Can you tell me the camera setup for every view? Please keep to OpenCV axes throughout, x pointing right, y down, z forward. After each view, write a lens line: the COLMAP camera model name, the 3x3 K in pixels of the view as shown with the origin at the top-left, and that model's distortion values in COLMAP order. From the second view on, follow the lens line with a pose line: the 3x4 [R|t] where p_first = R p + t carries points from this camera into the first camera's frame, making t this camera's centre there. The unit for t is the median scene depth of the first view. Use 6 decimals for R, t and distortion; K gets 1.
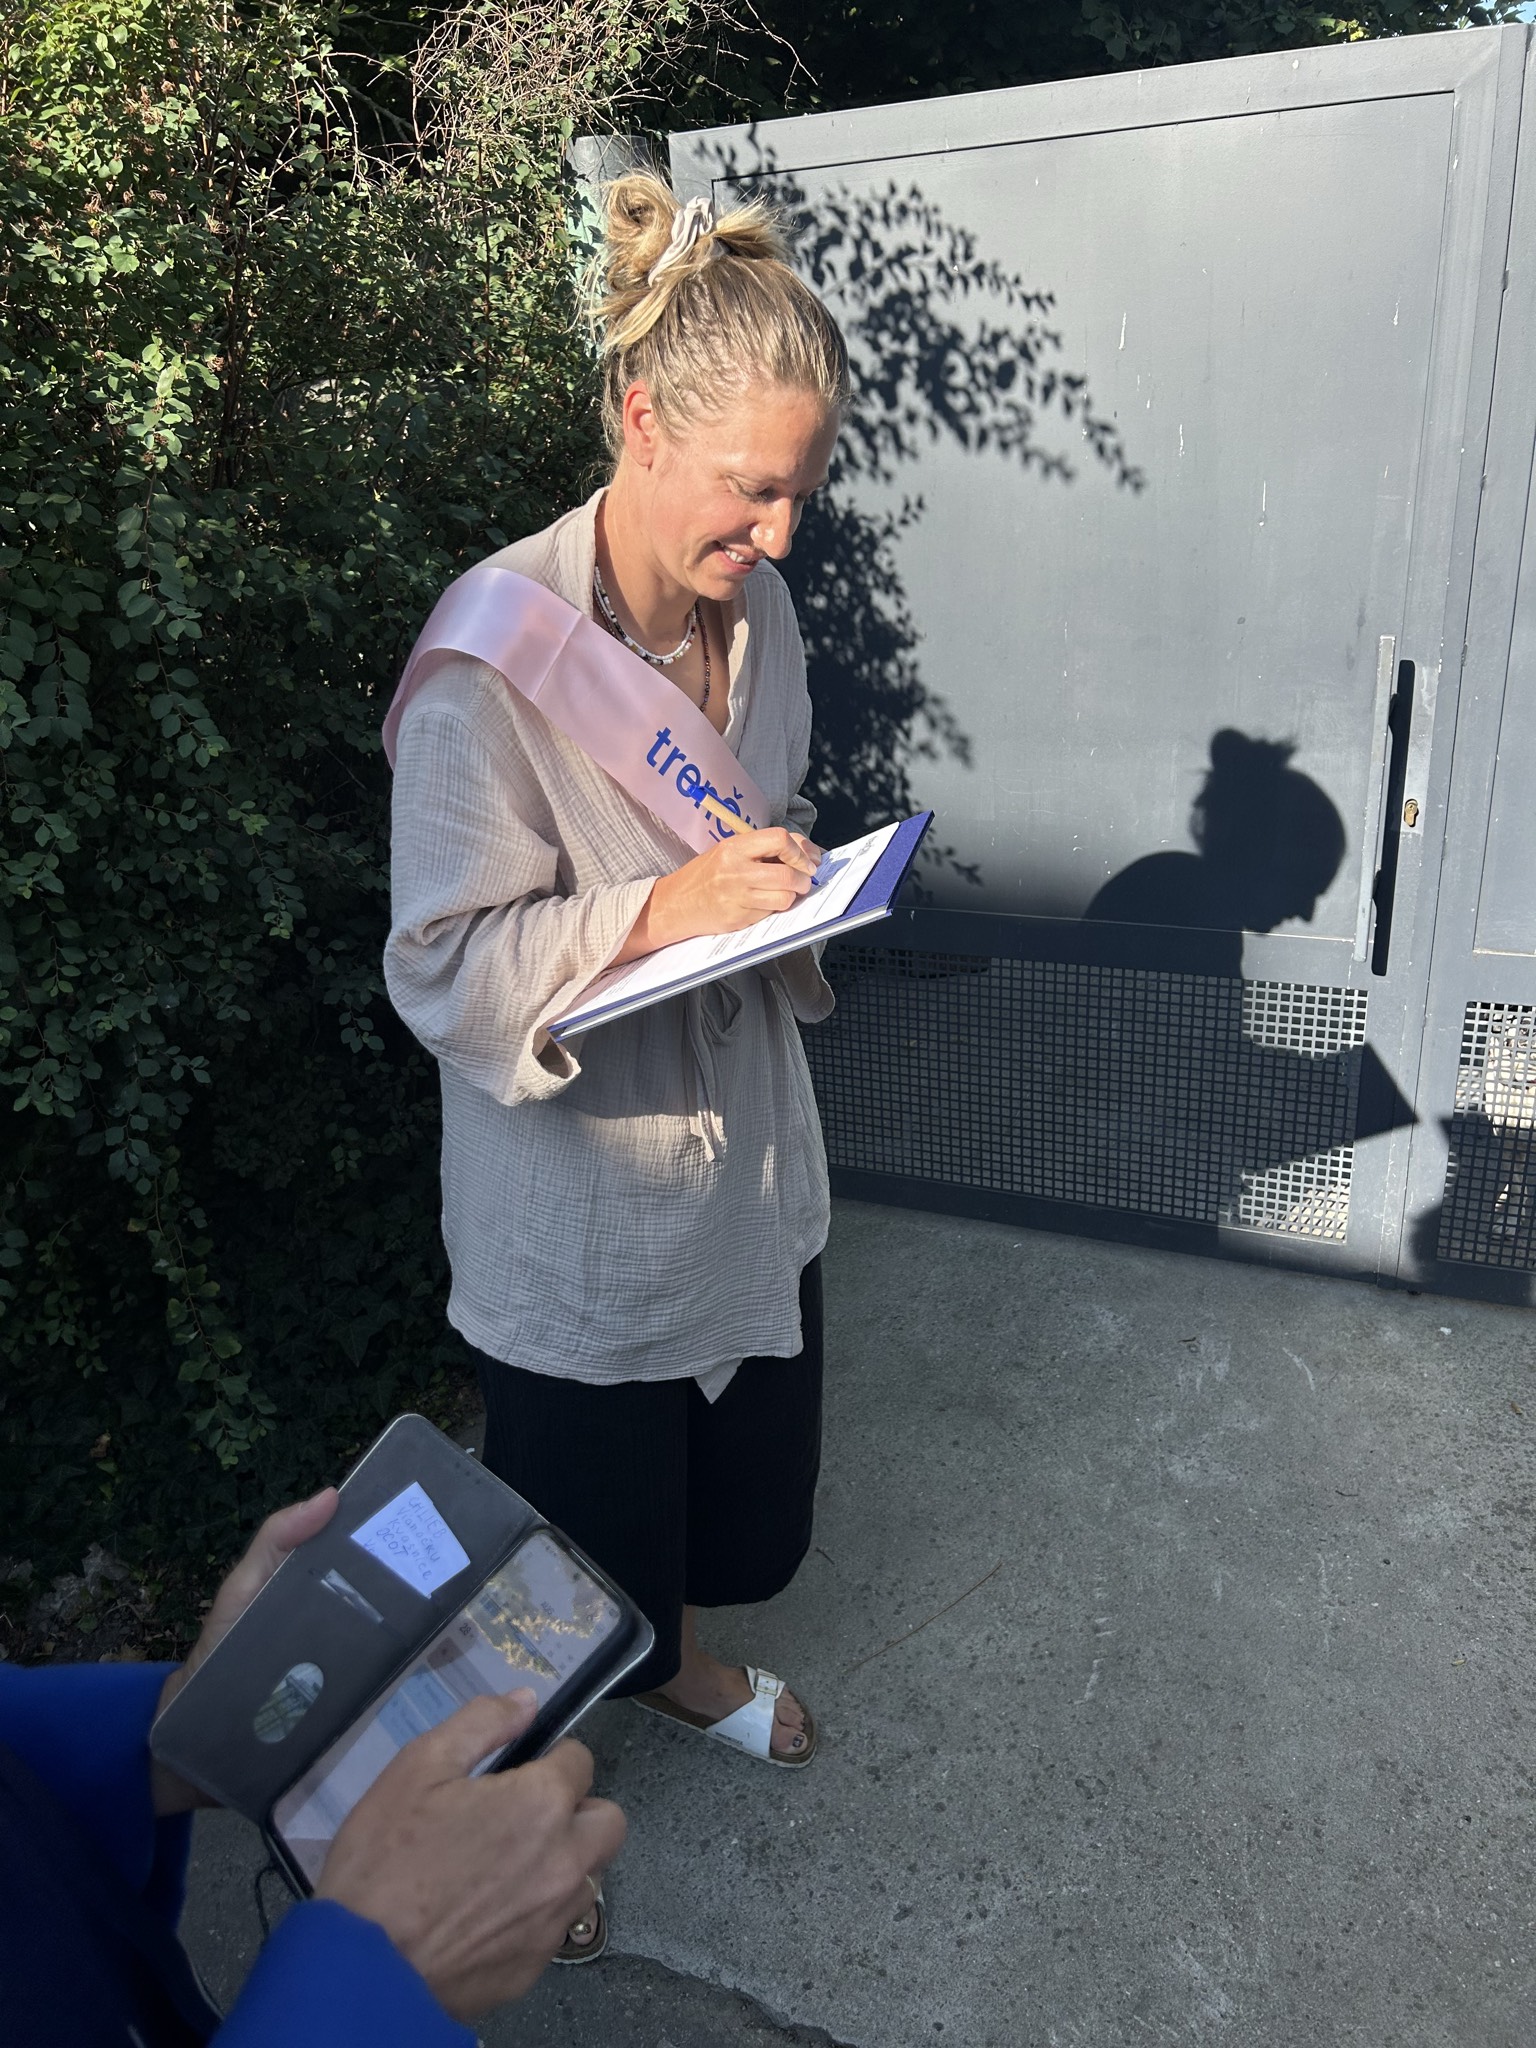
lens RADIAL K [[1551.8, 0, 773.6], [0, 1551.8, 1027.1], [0, 0, 1]] dist [0.041954, 0.003029]
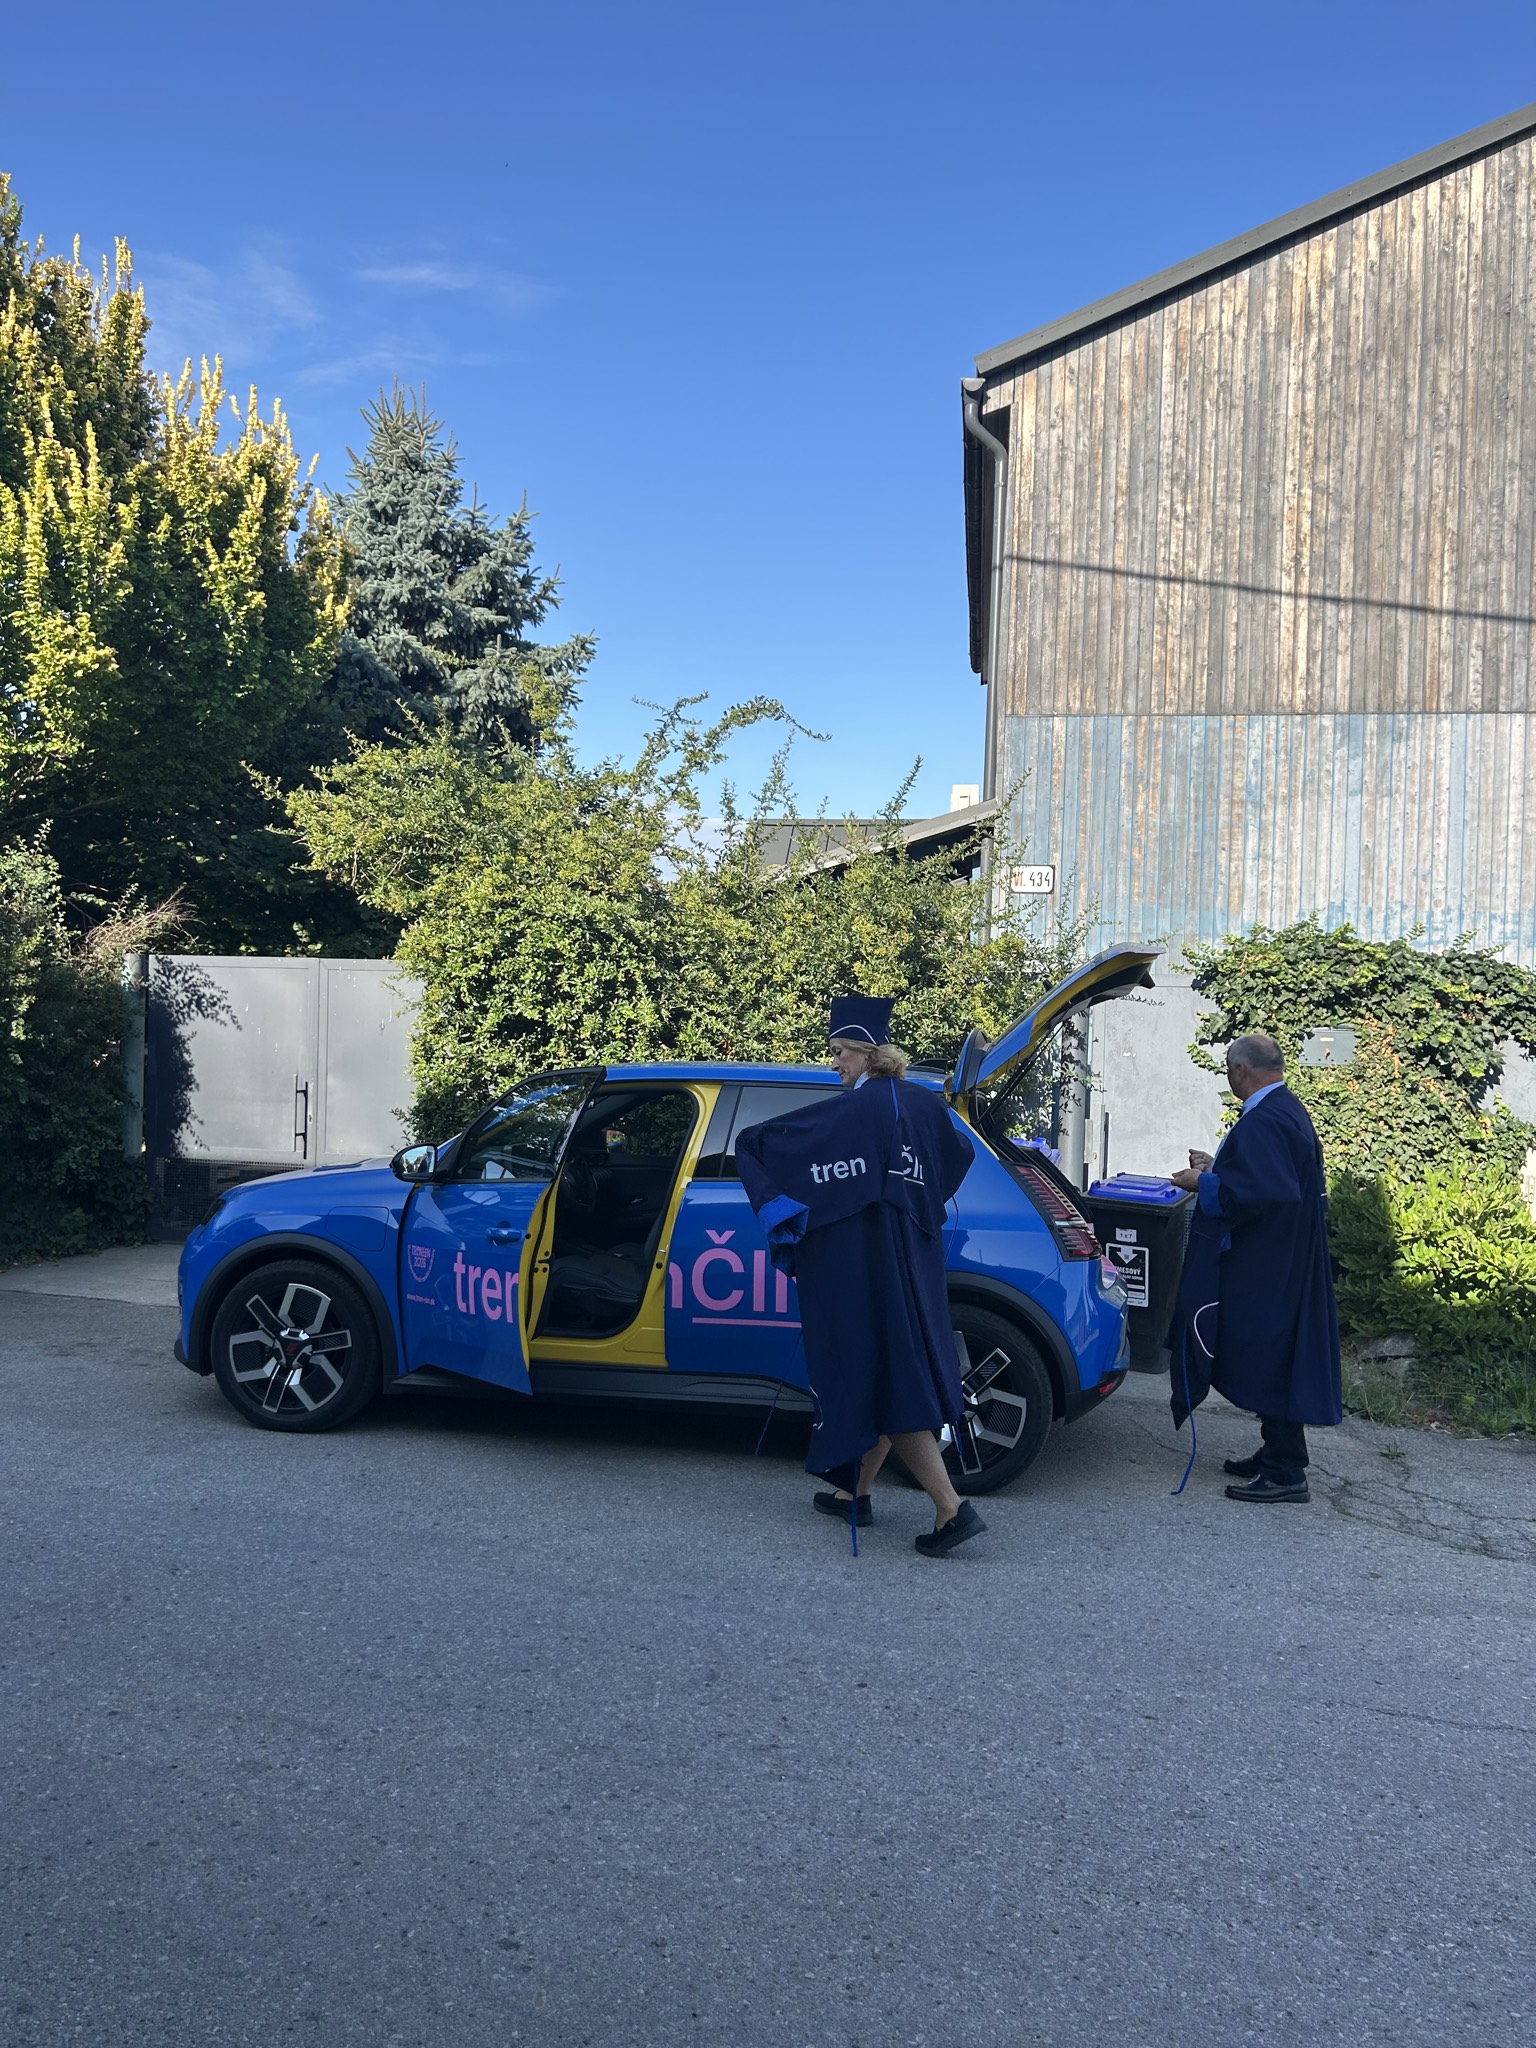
lens RADIAL K [[1531.0, 0, 716.5], [0, 1531.0, 1027.3], [0, 0, 1]] dist [0.041540, -0.008448]
pose [[0.983230, 0.081294, 0.163247, 0.977073], [-0.013122, 0.924365, -0.381284, 1.476370], [-0.181896, 0.372747, 0.909930, -3.749013]]
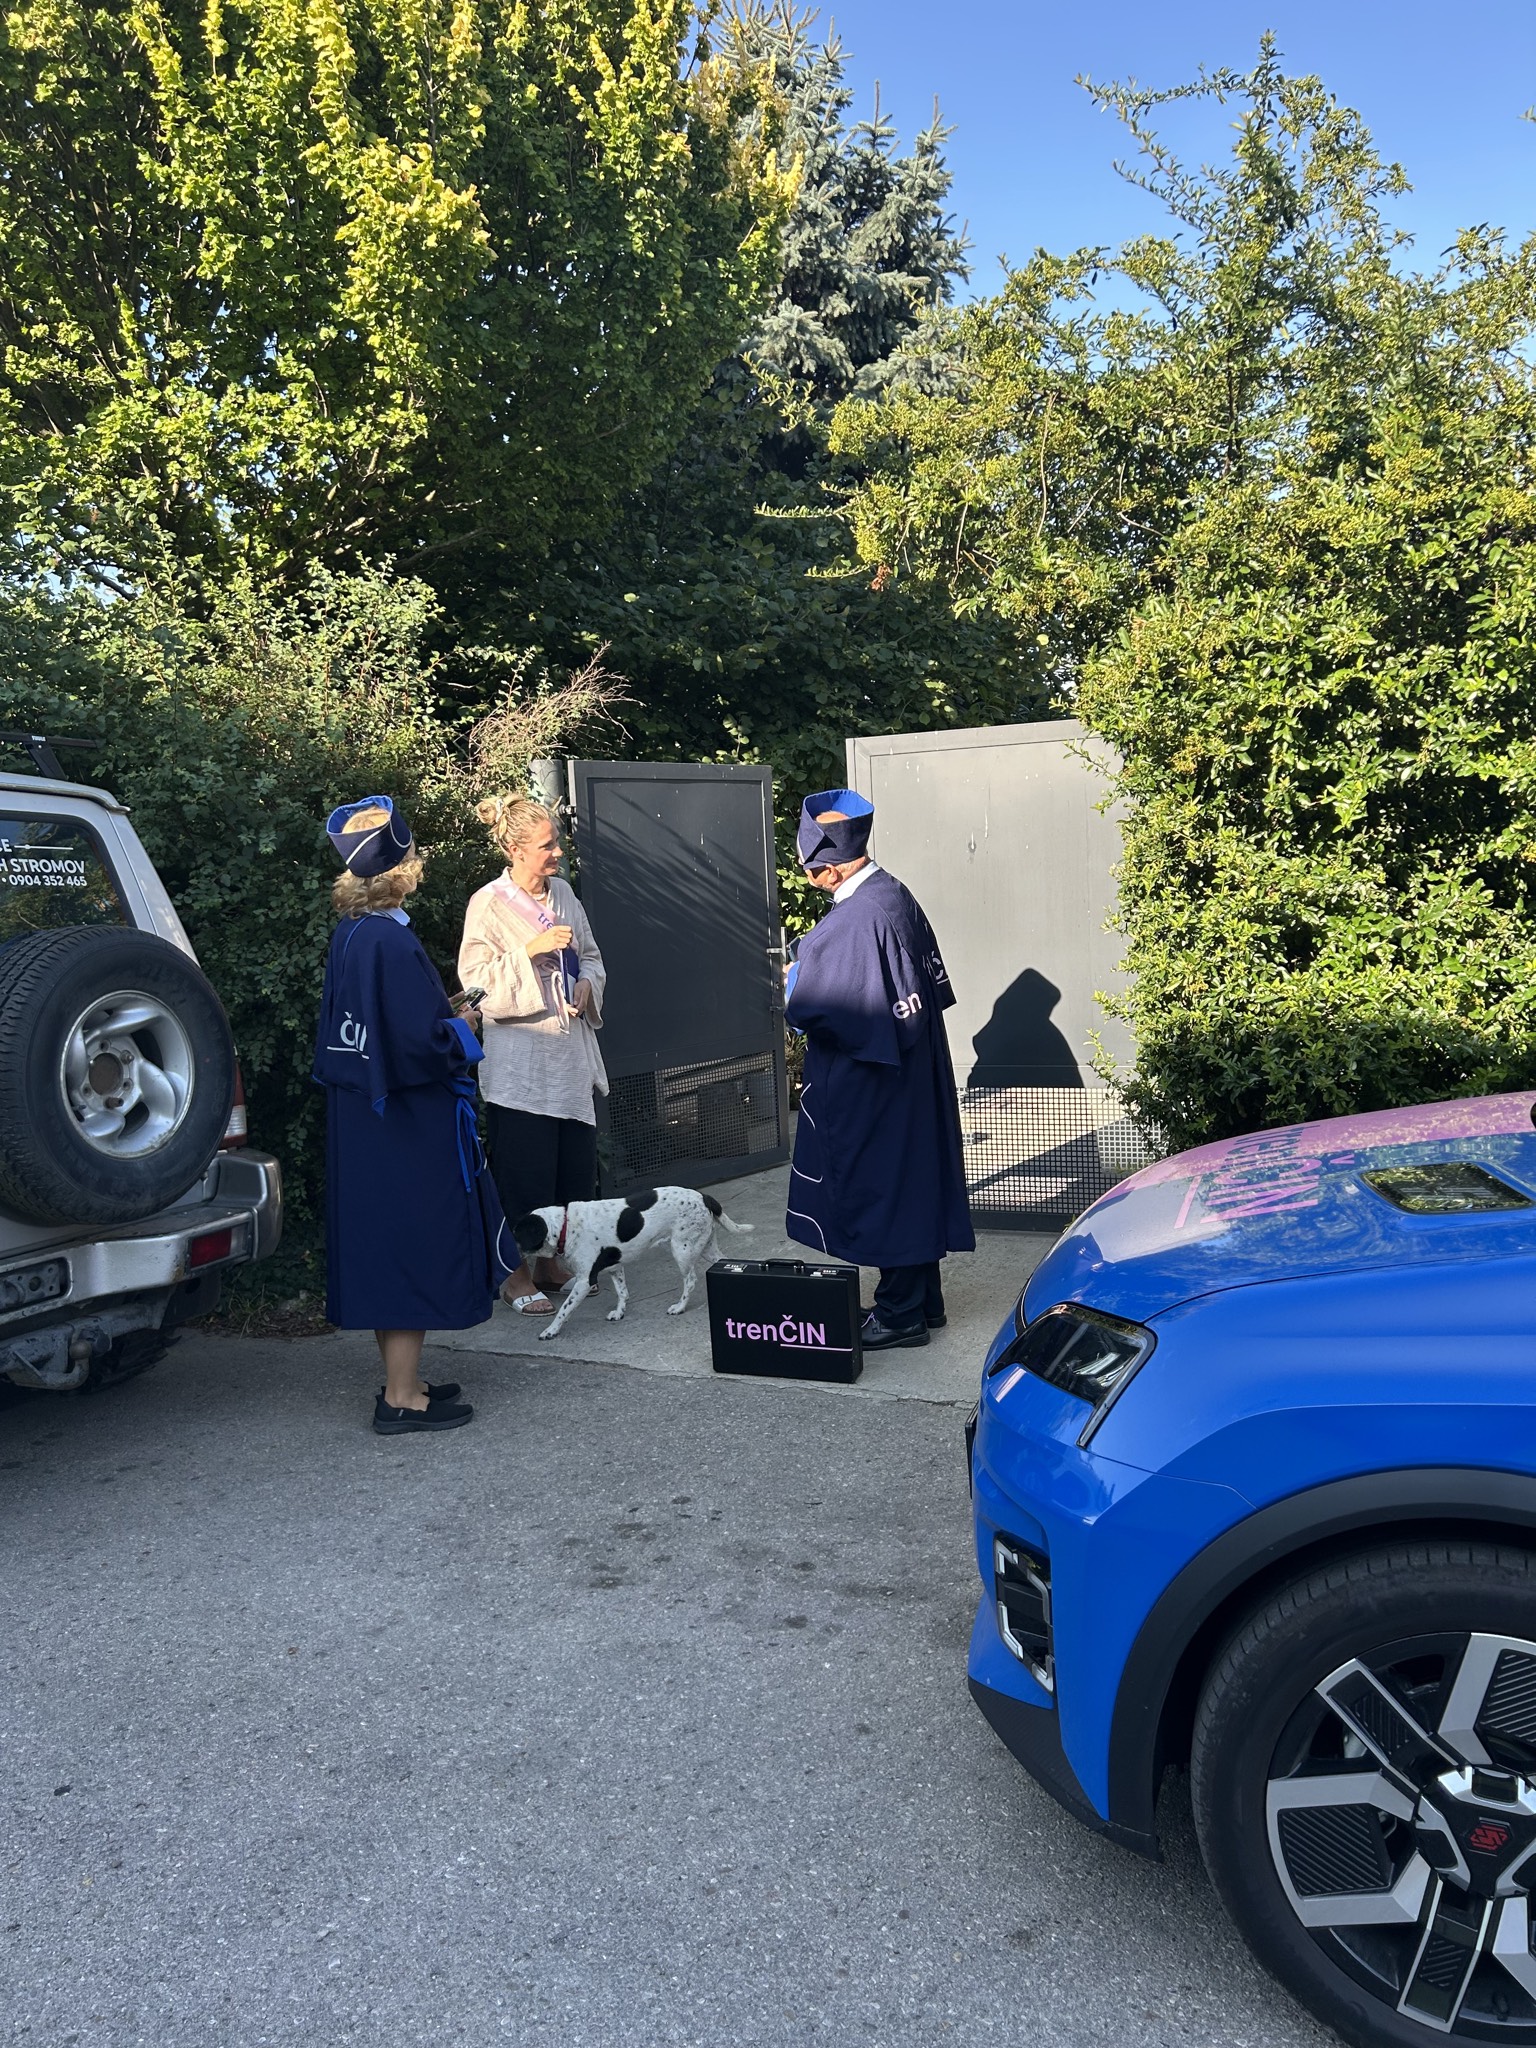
lens RADIAL K [[1551.8, 0, 773.6], [0, 1551.8, 1027.1], [0, 0, 1]] dist [0.041954, 0.003029]
pose [[0.999666, 0.003167, 0.025632, 0.260773], [0.004261, 0.958622, -0.284649, 0.735832], [-0.025473, 0.284663, 0.958289, -1.683042]]
